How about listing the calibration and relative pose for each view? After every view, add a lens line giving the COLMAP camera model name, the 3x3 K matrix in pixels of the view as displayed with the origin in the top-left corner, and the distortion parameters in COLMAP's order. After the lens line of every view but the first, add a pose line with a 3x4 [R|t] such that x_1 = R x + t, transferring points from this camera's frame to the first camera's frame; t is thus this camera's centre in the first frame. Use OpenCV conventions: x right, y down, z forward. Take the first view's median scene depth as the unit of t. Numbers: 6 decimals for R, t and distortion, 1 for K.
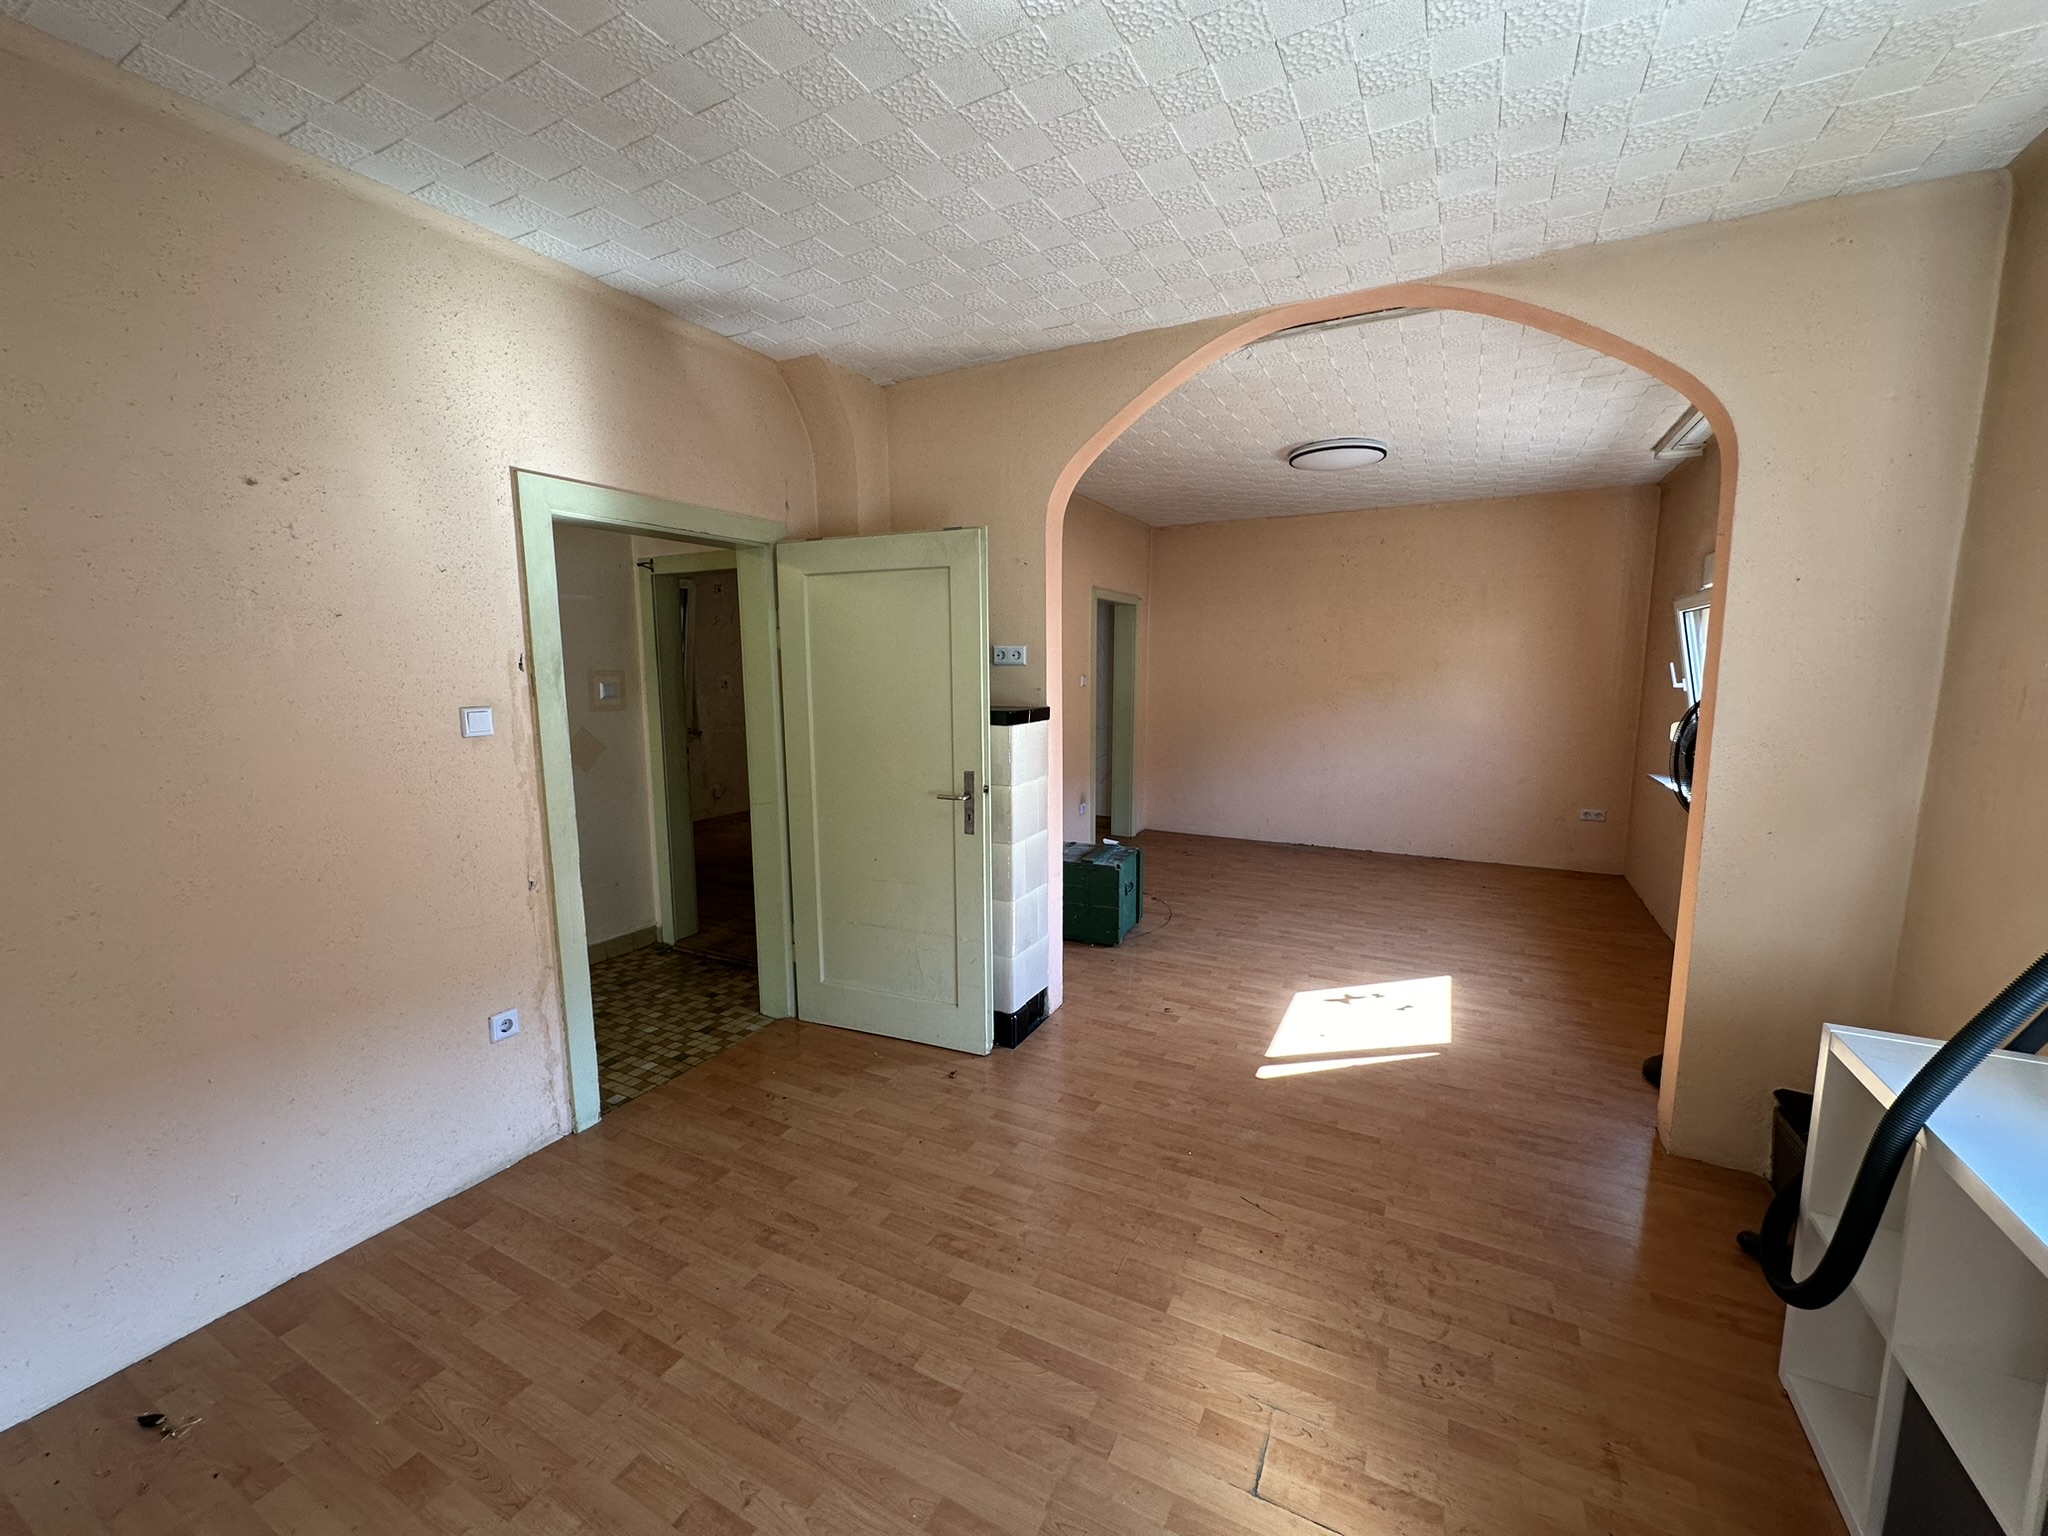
lens RADIAL K [[815.8, 0, 1017.4], [0, 815.8, 772.3], [0, 0, 1]] dist [-0.002655, 0.000854]
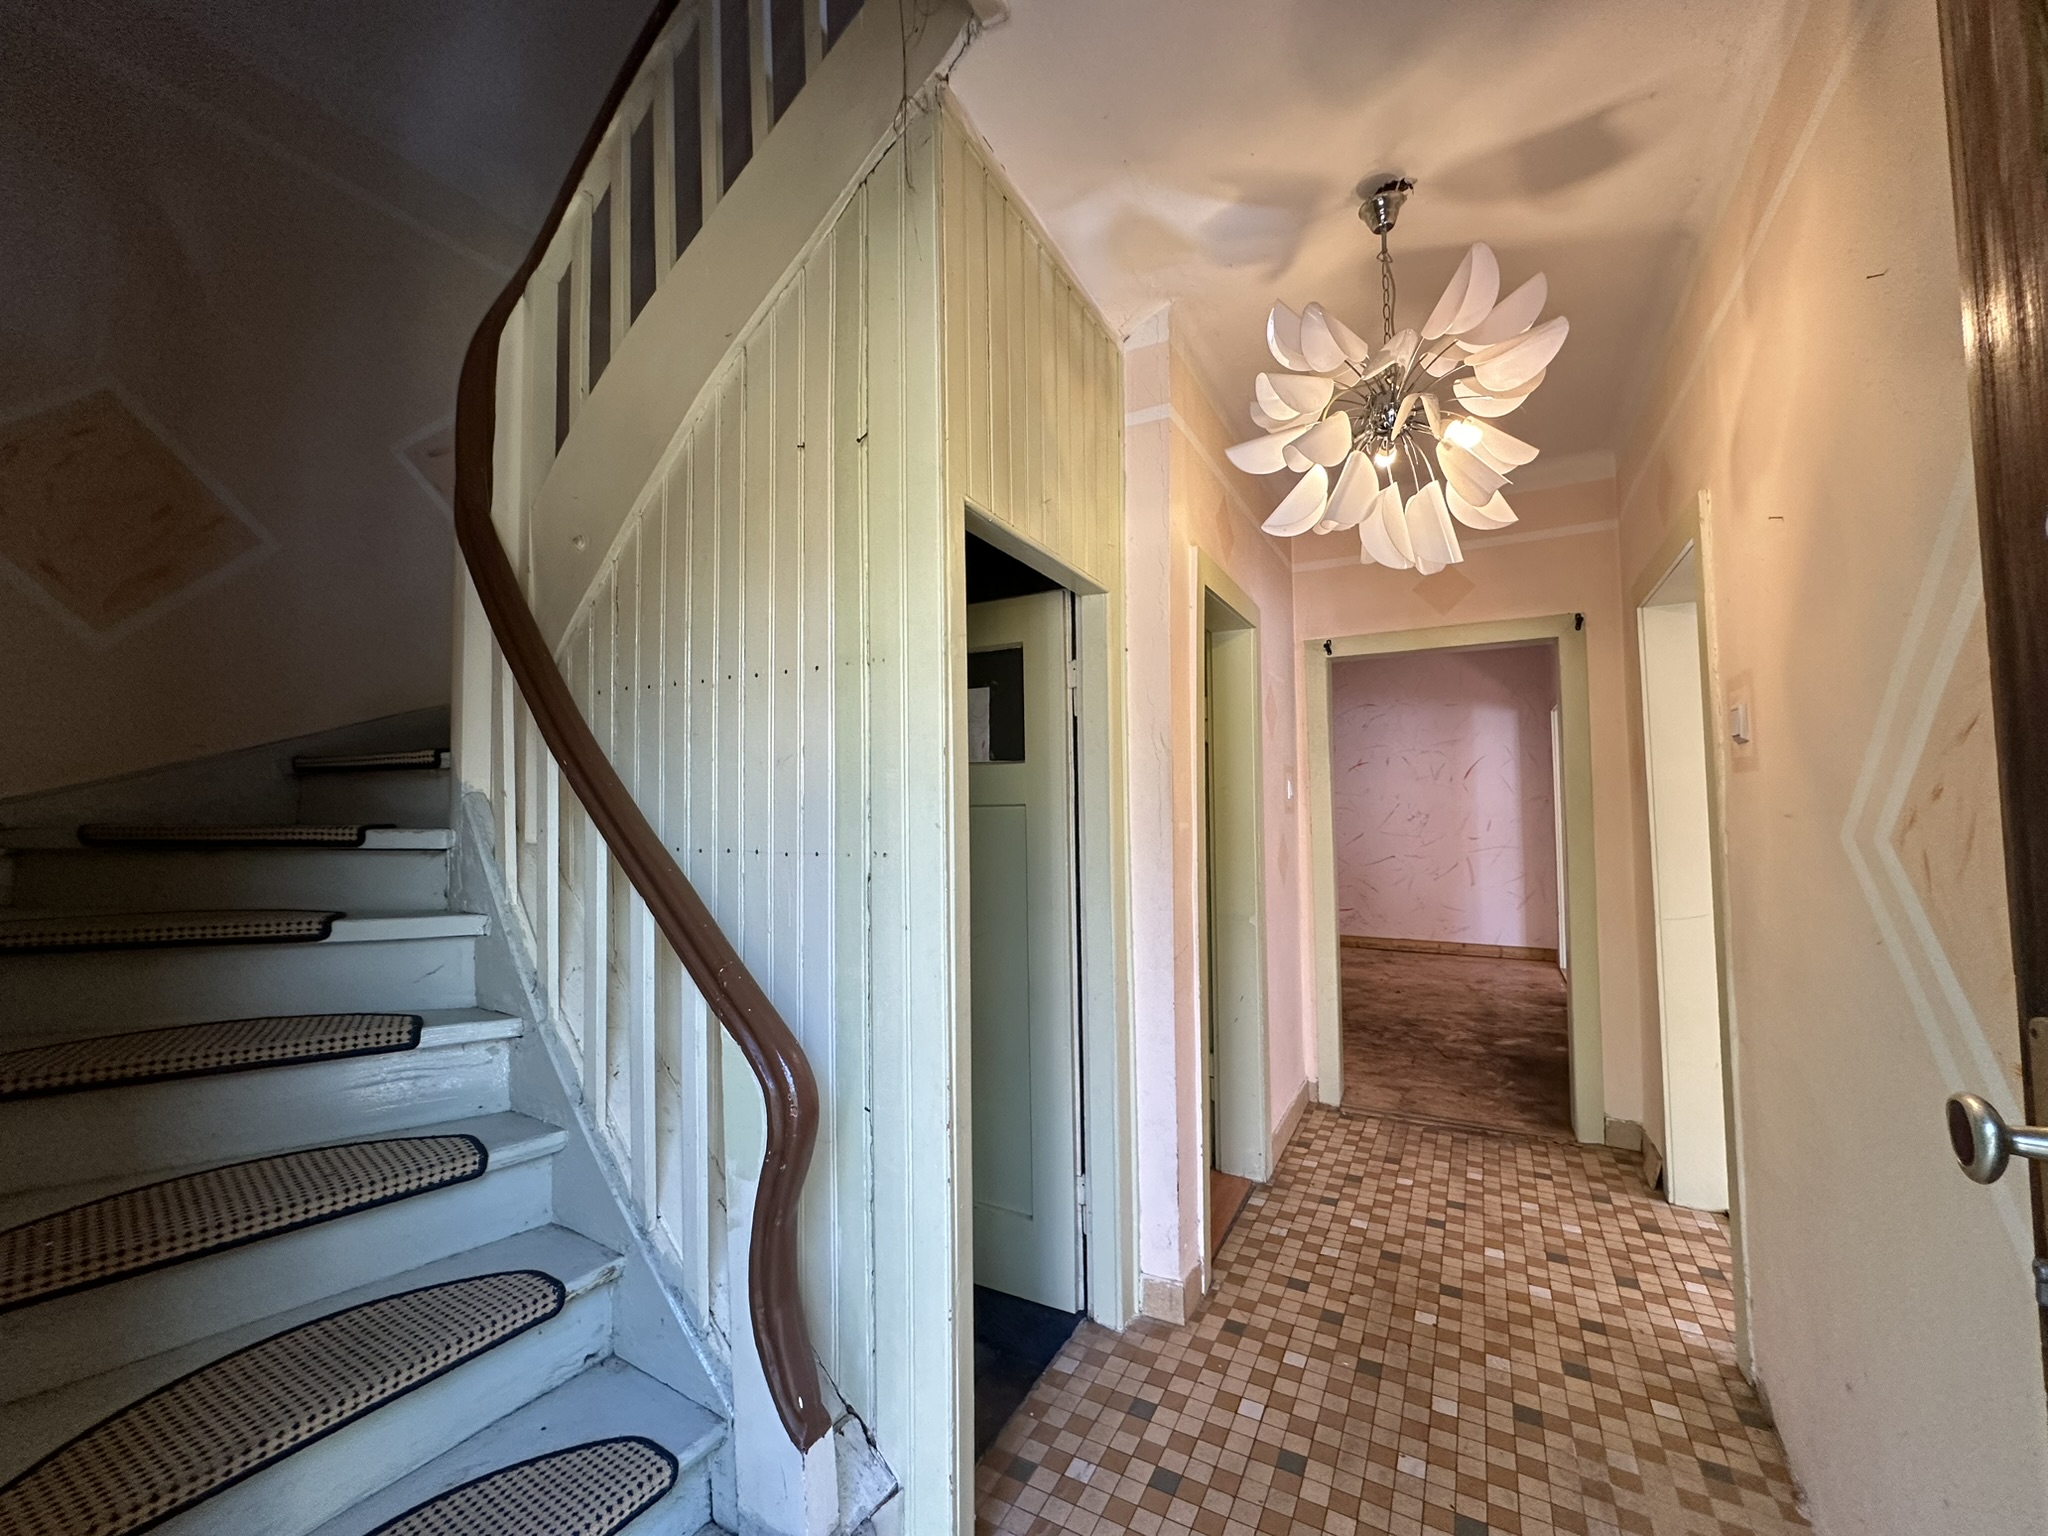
lens RADIAL K [[815.8, 0, 1029.0], [0, 815.8, 765.2], [0, 0, 1]] dist [-0.002655, 0.000854]
pose [[0.999855, -0.011242, -0.012788, -0.769474], [0.008782, 0.983930, -0.178336, 0.024291], [0.014587, 0.178198, 0.983887, 0.158207]]
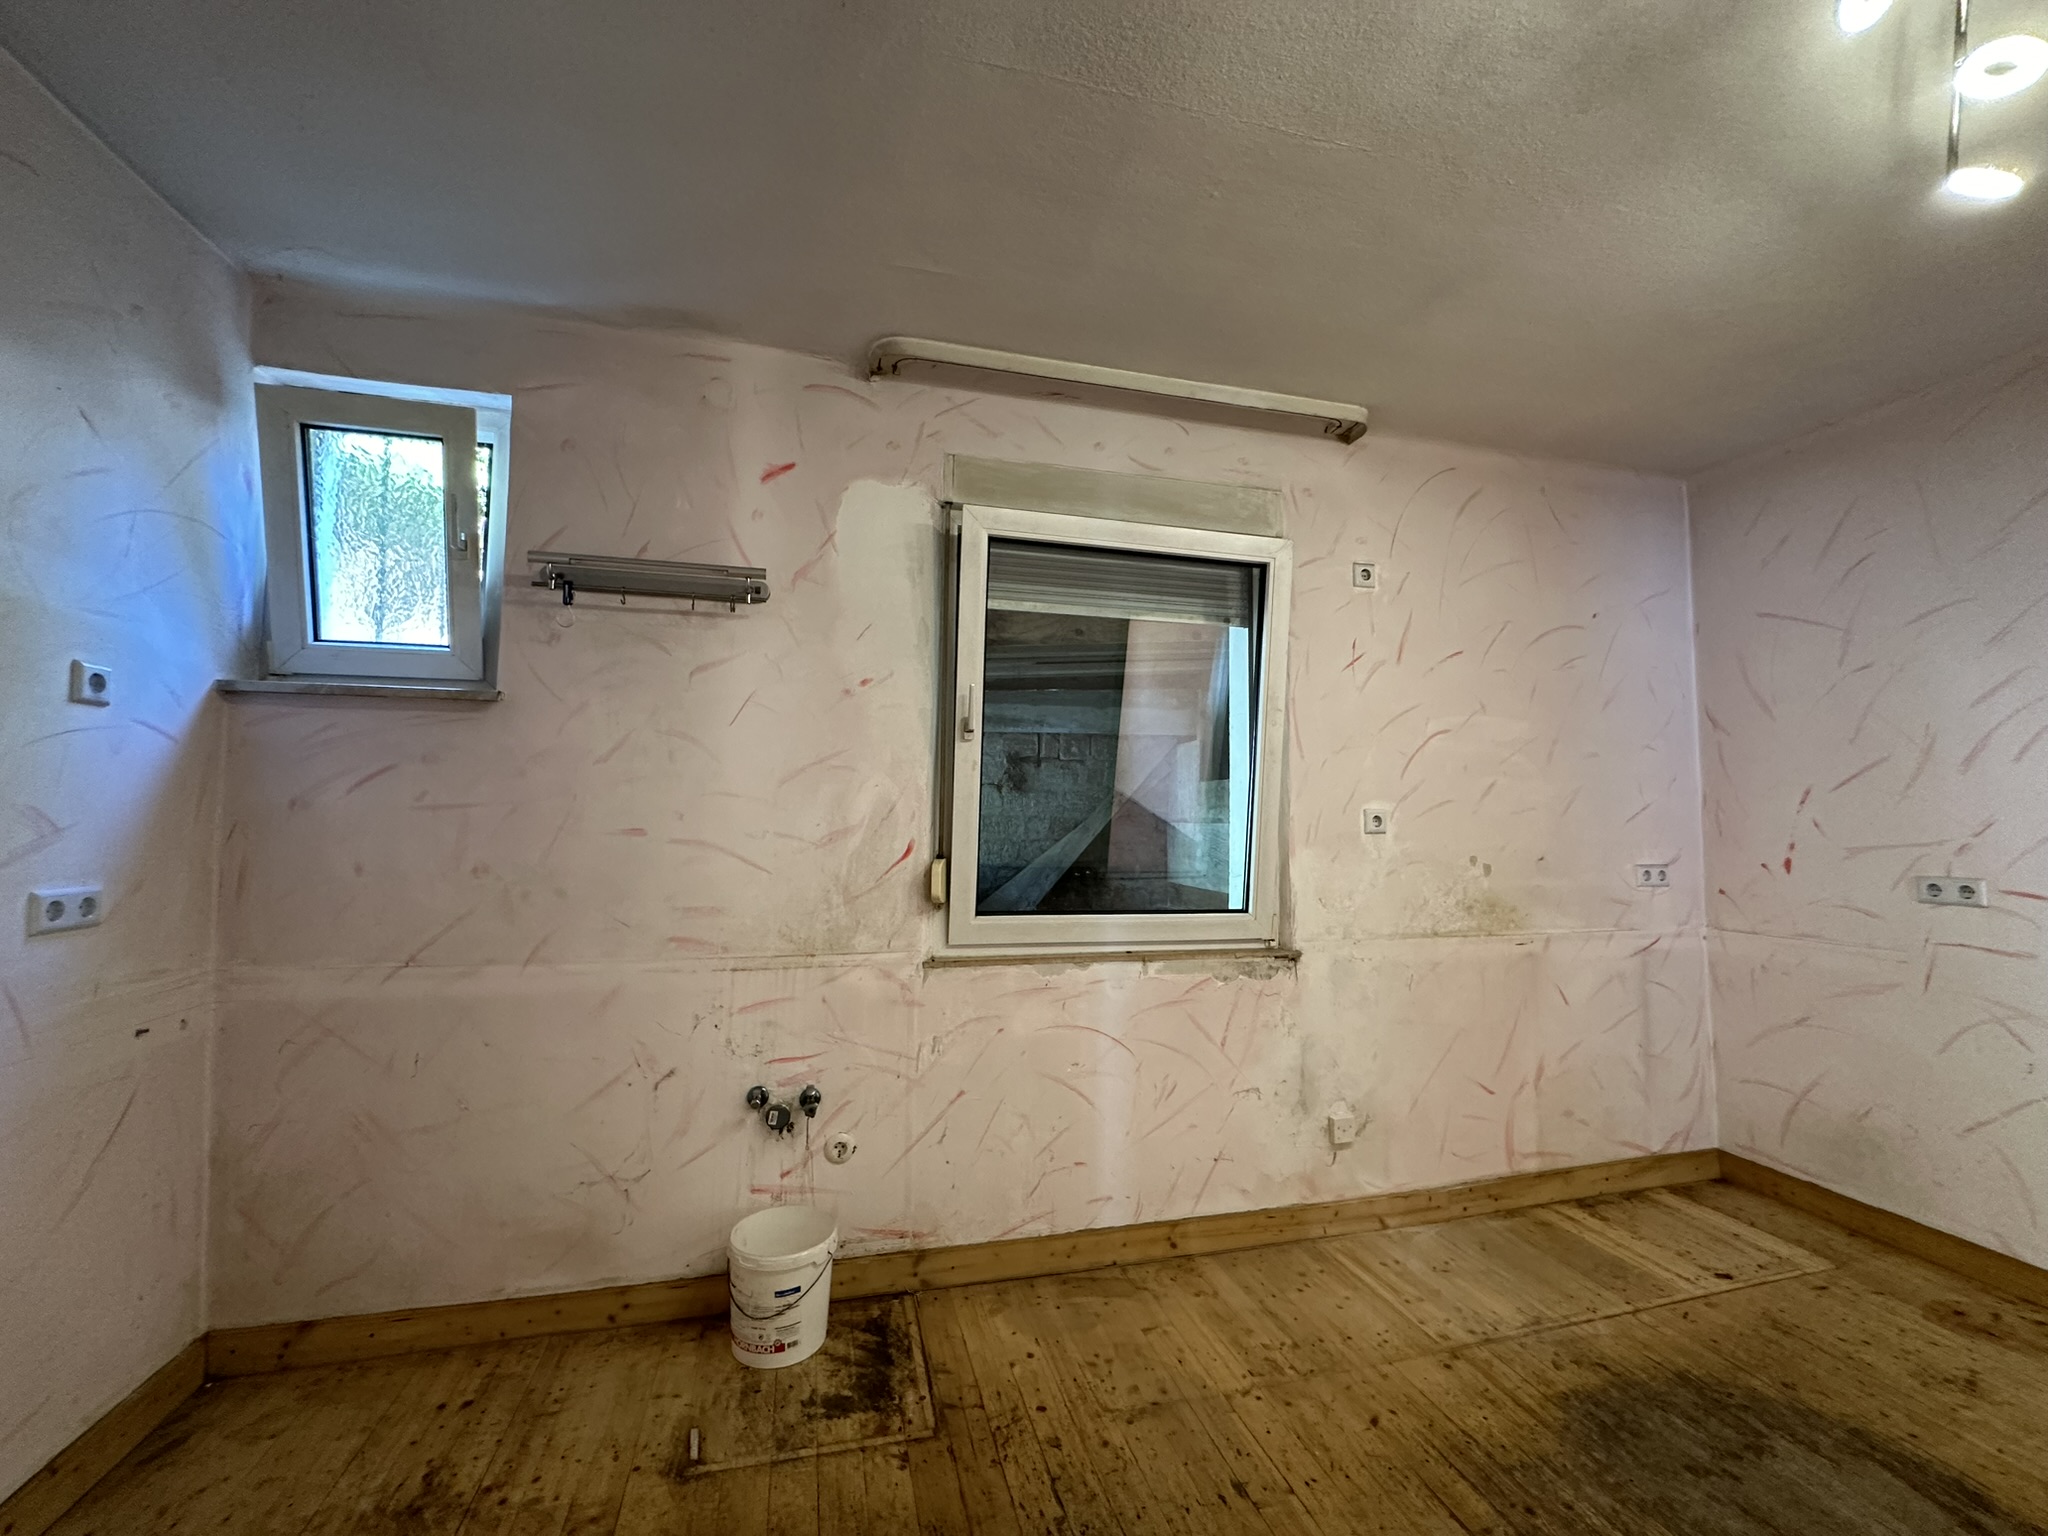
lens RADIAL K [[815.8, 0, 1017.7], [0, 815.8, 766.5], [0, 0, 1]] dist [-0.002655, 0.000854]
pose [[0.675539, -0.041147, -0.736176, -0.362390], [-0.105647, 0.982738, -0.151873, -0.111417], [0.729717, 0.180371, 0.659530, 1.173090]]
